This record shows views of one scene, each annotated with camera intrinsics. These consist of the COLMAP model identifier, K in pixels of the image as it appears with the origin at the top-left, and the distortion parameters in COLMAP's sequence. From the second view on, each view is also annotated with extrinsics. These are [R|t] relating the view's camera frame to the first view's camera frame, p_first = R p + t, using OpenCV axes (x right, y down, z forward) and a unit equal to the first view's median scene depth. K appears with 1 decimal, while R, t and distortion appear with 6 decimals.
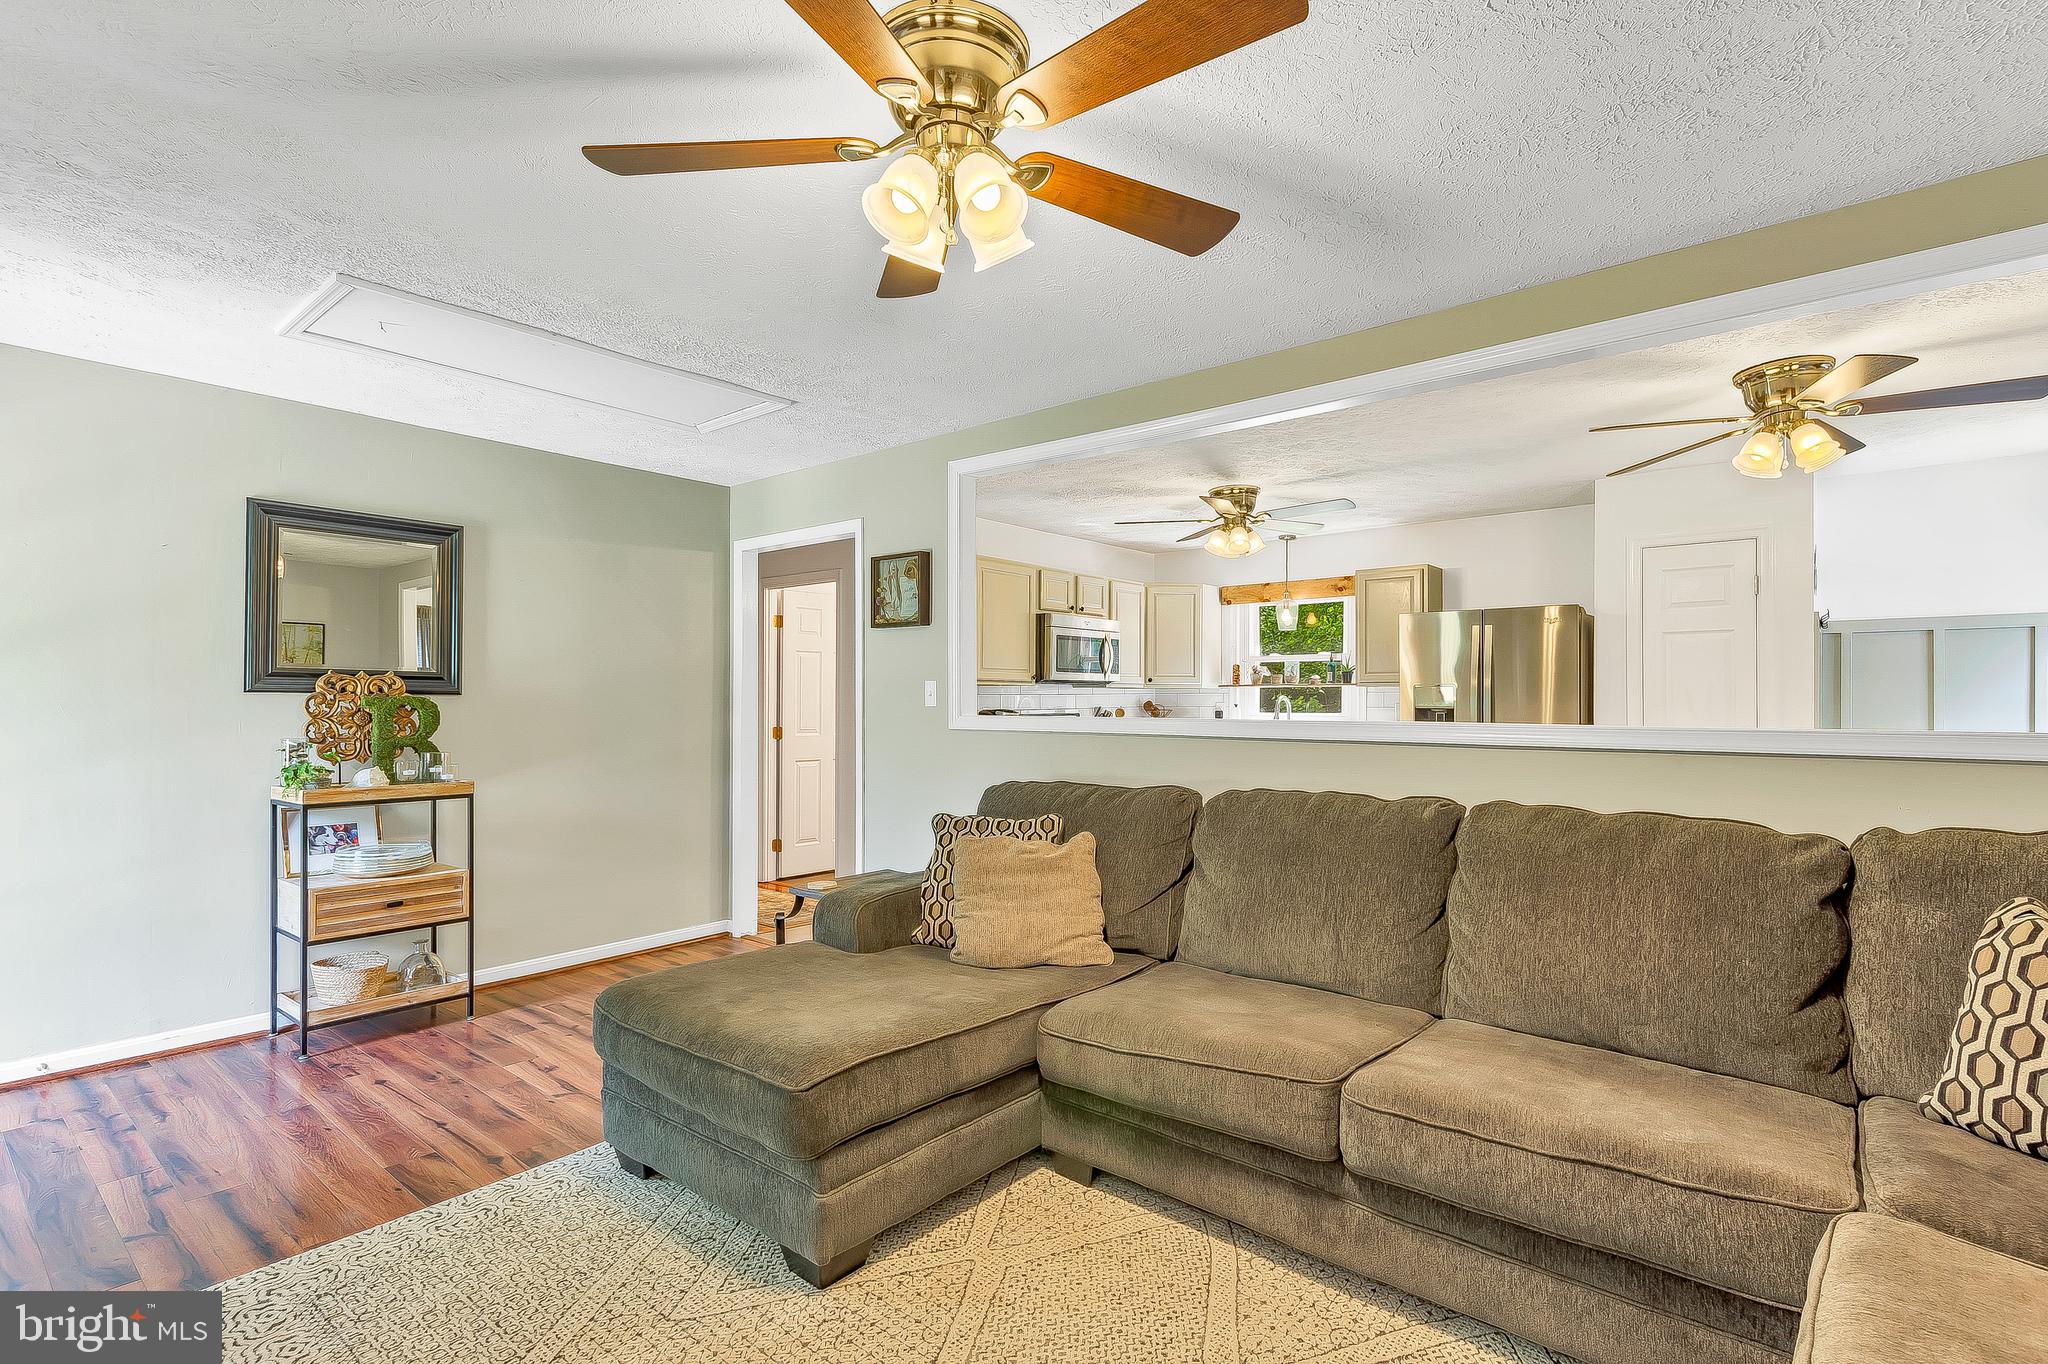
lens RADIAL K [[967.9, 0, 1018.1], [0, 967.9, 688.8], [0, 0, 1]] dist [0.020263, 0.000119]
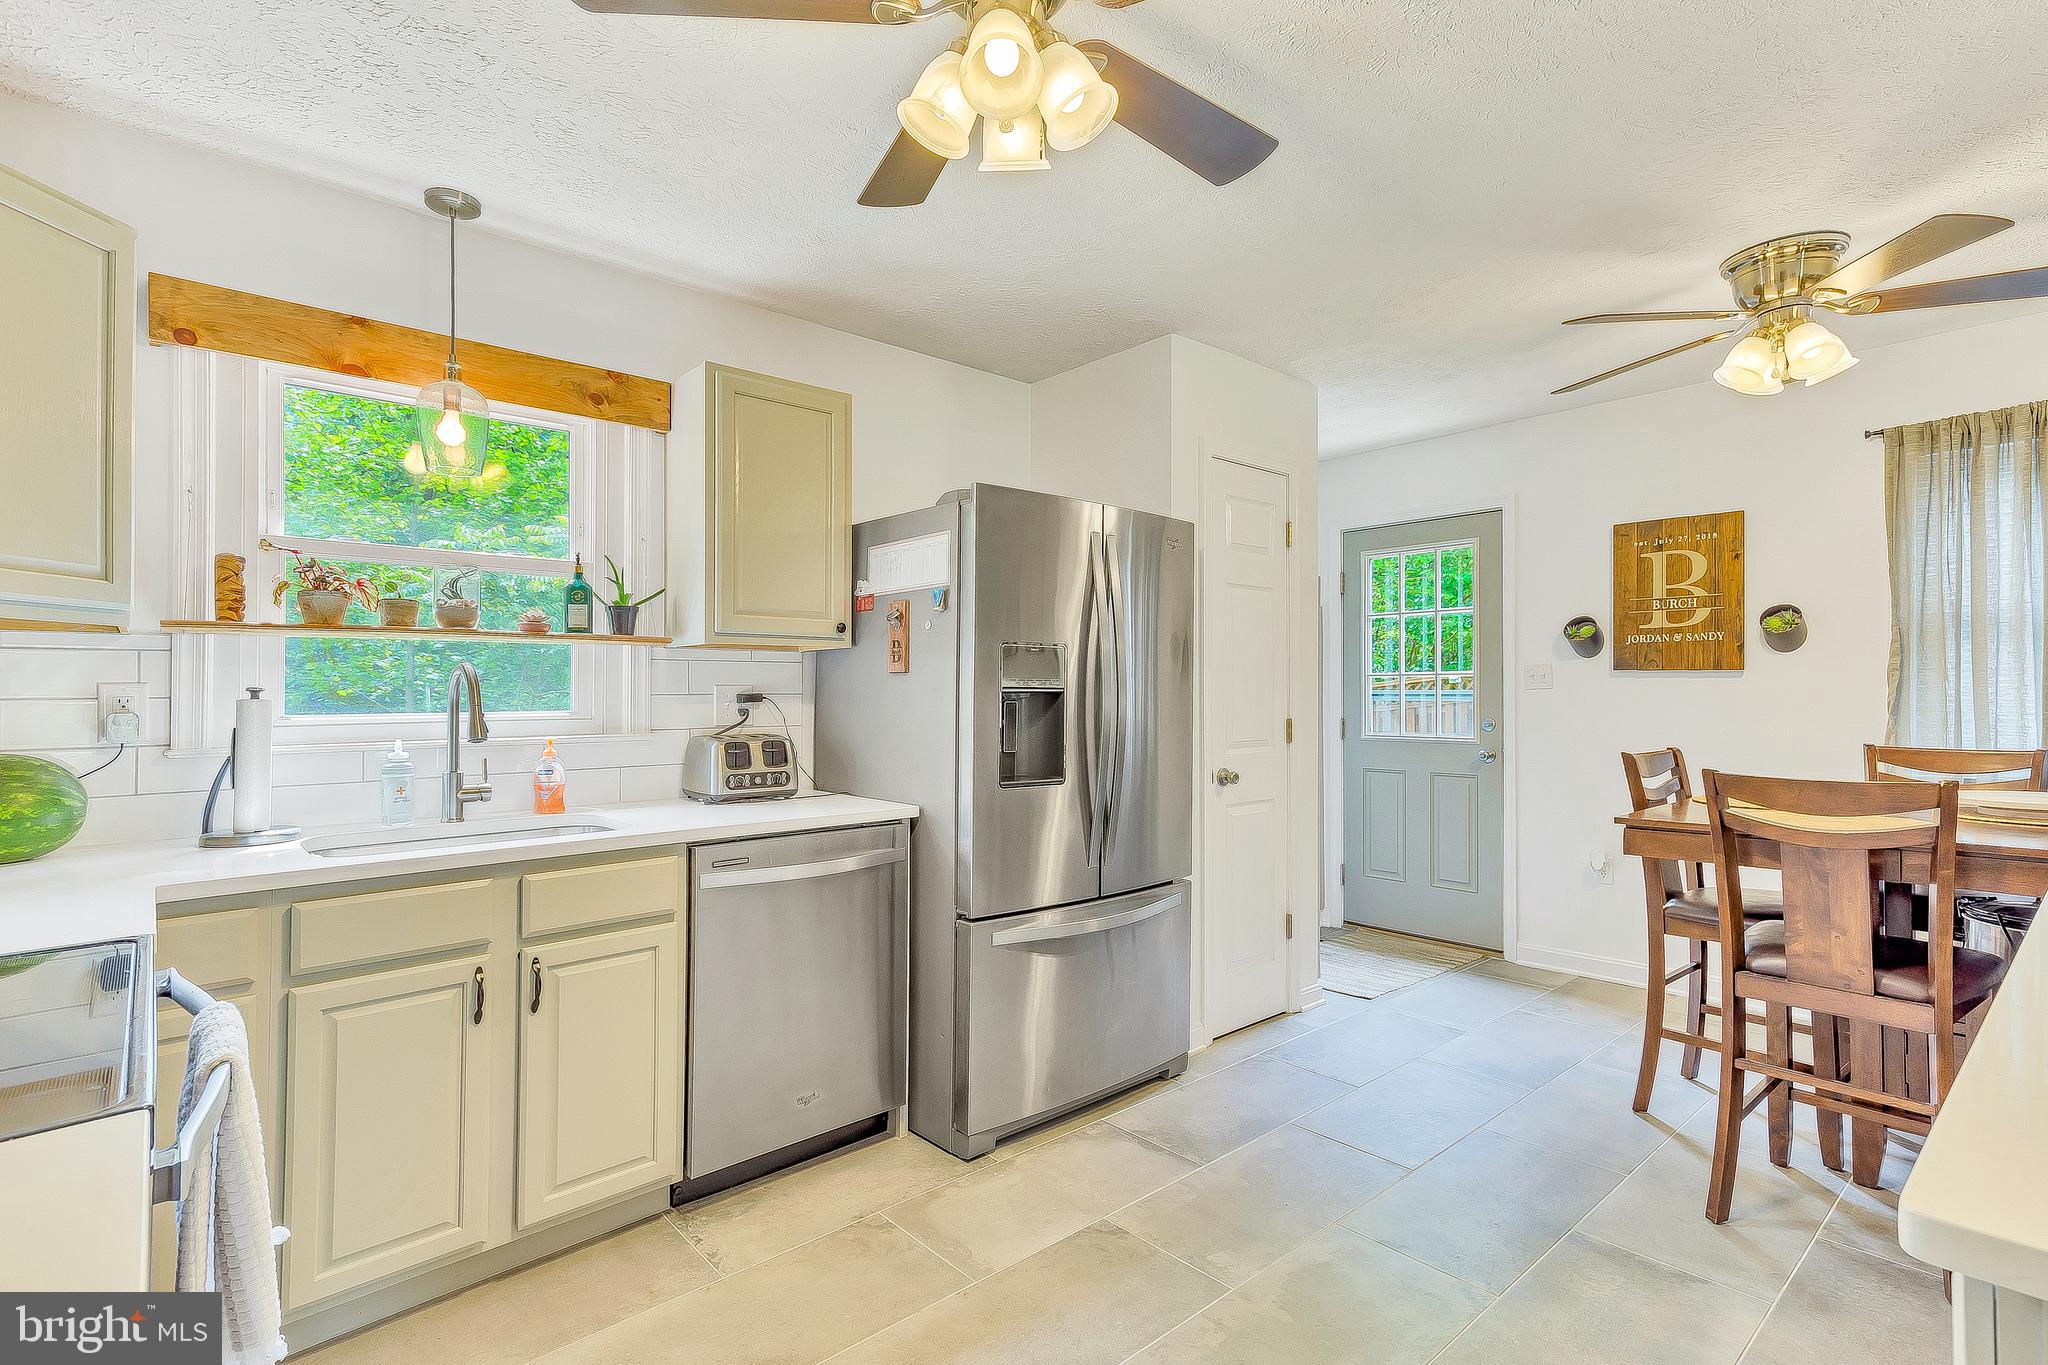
lens RADIAL K [[967.9, 0, 1018.1], [0, 967.9, 689.3], [0, 0, 1]] dist [0.020263, 0.000119]
pose [[0.138955, 0.007879, 0.990267, -0.045135], [-0.019513, 0.999796, -0.005217, 0.014652], [-0.990106, -0.018598, 0.139080, 0.738570]]
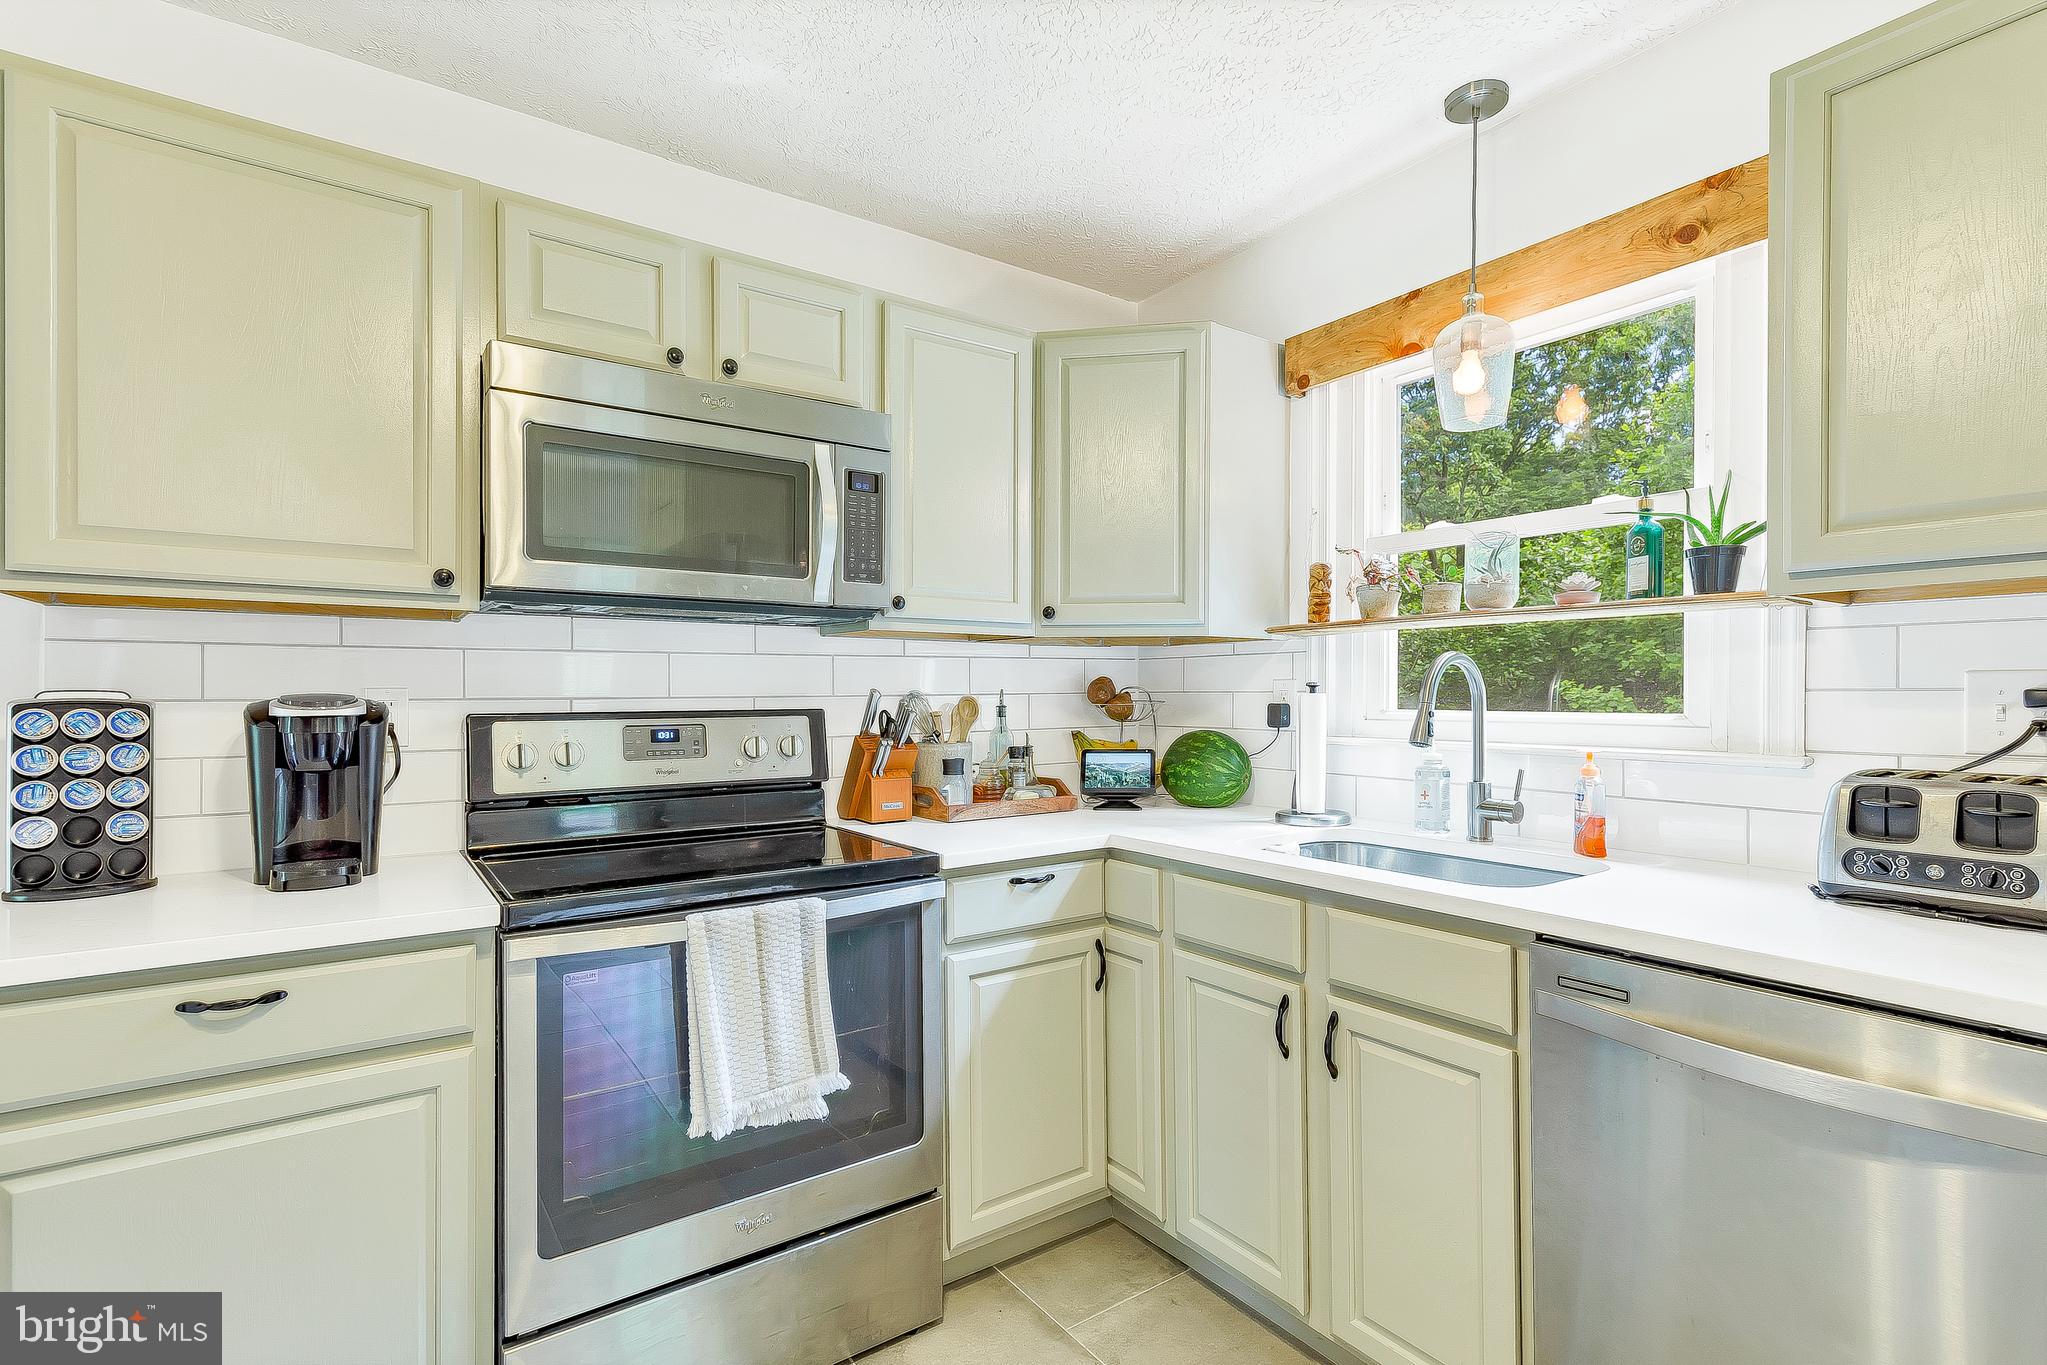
lens RADIAL K [[967.4, 0, 1017.7], [0, 967.4, 689.3], [0, 0, 1]] dist [0.020263, 0.000119]
pose [[0.970430, 0.003697, -0.241355, 0.212139], [0.001395, 0.999780, 0.020922, 0.012290], [0.241379, -0.020640, 0.970211, 0.669728]]
